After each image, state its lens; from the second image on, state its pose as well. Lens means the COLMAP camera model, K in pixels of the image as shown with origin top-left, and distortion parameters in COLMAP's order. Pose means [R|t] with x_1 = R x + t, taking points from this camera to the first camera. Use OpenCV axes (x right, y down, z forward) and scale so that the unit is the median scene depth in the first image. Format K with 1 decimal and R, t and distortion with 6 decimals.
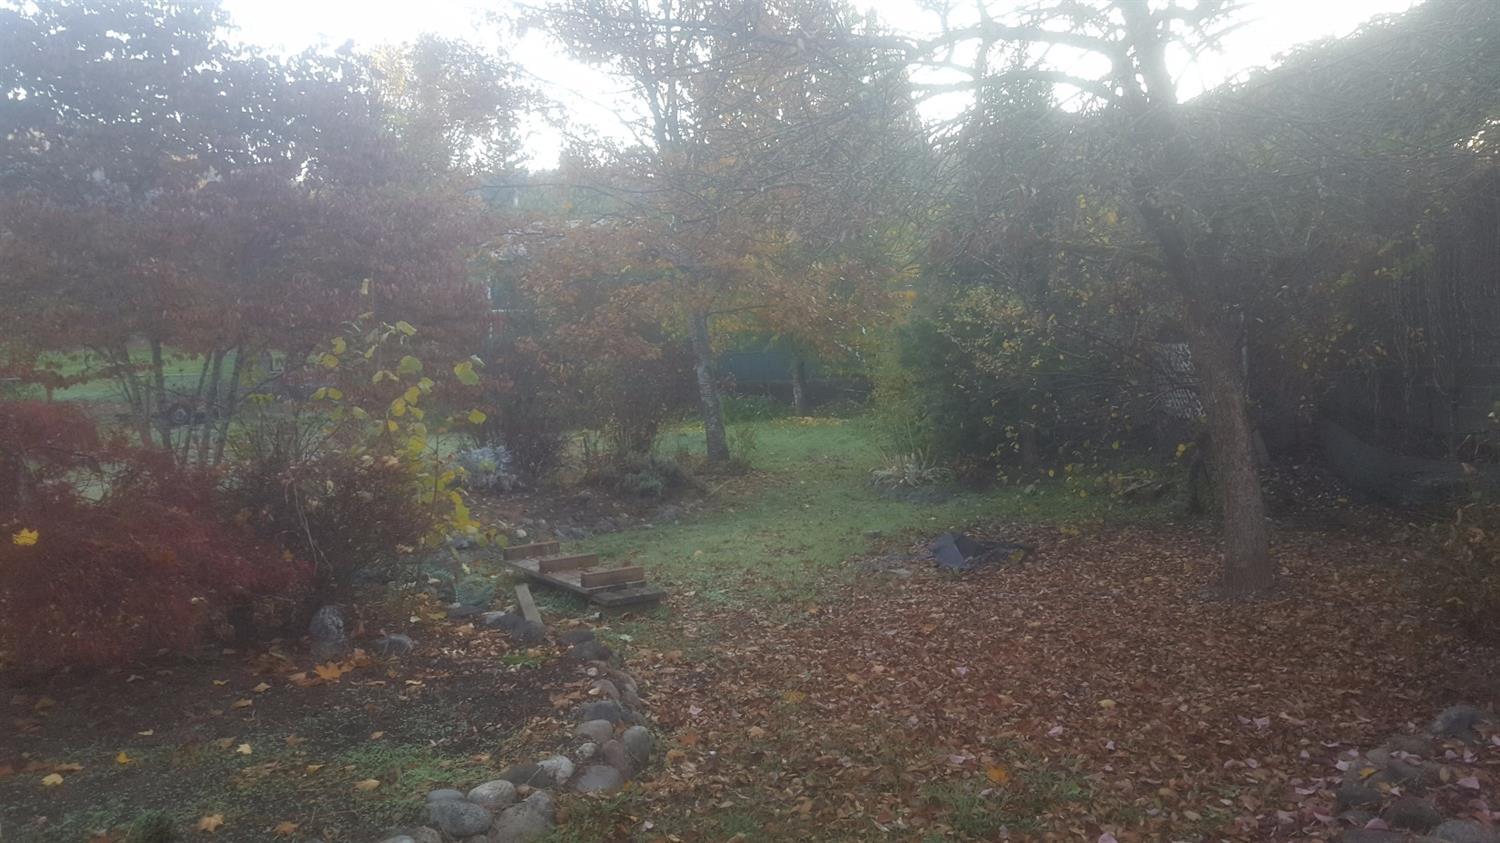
lens RADIAL K [[1157.5, 0, 750.0], [0, 1157.5, 421.5], [0, 0, 1]] dist [0.123930, -0.252492]
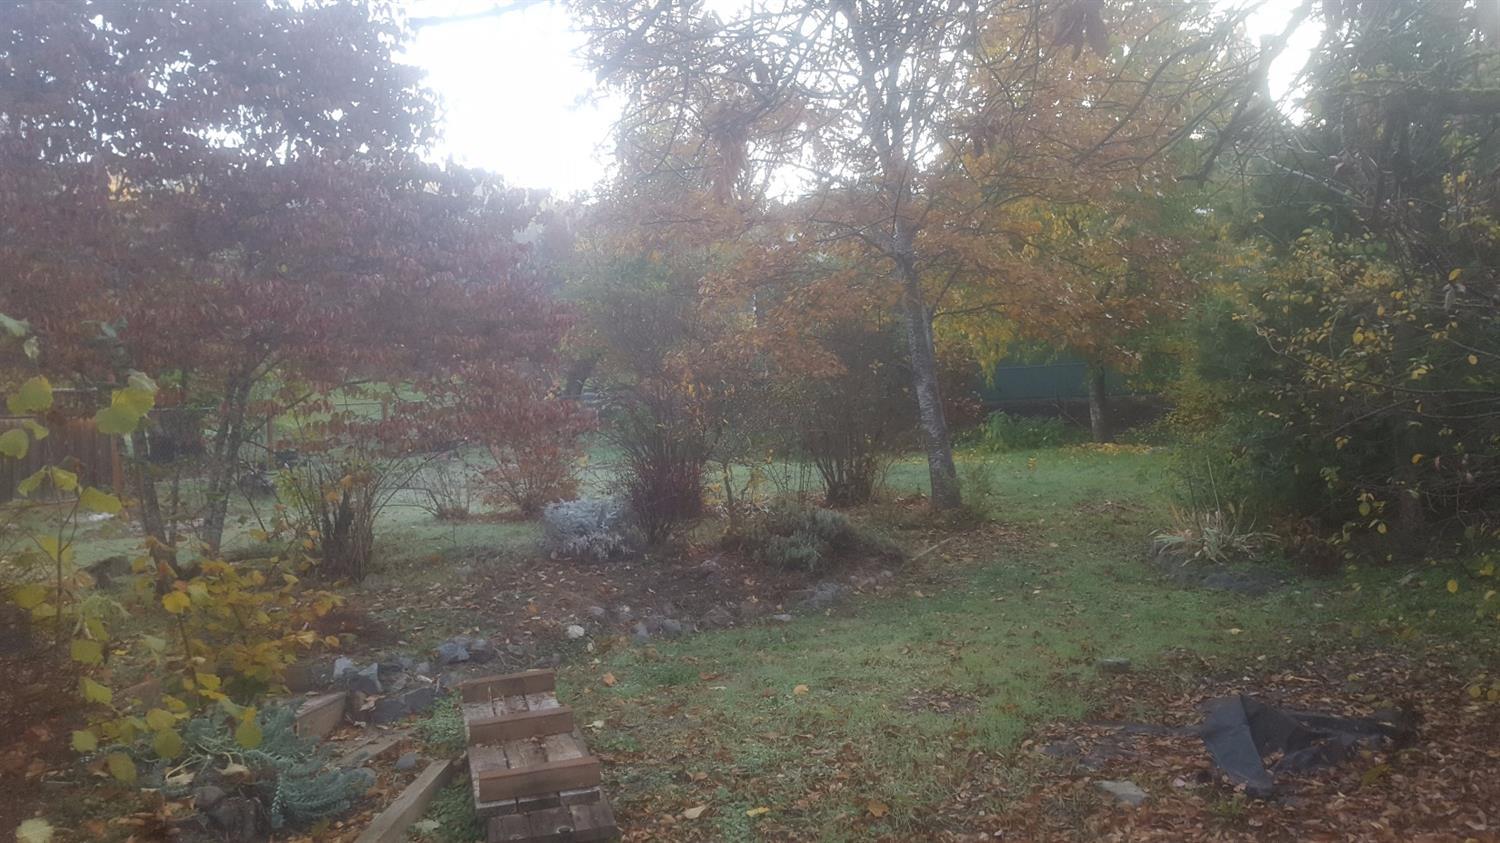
lens RADIAL K [[1157.5, 0, 750.0], [0, 1157.5, 421.5], [0, 0, 1]] dist [0.123930, -0.252492]
pose [[0.960721, -0.001641, -0.277511, 0.077346], [-0.002556, 0.999888, -0.014761, -0.014387], [0.277504, 0.014890, 0.960609, 0.310120]]
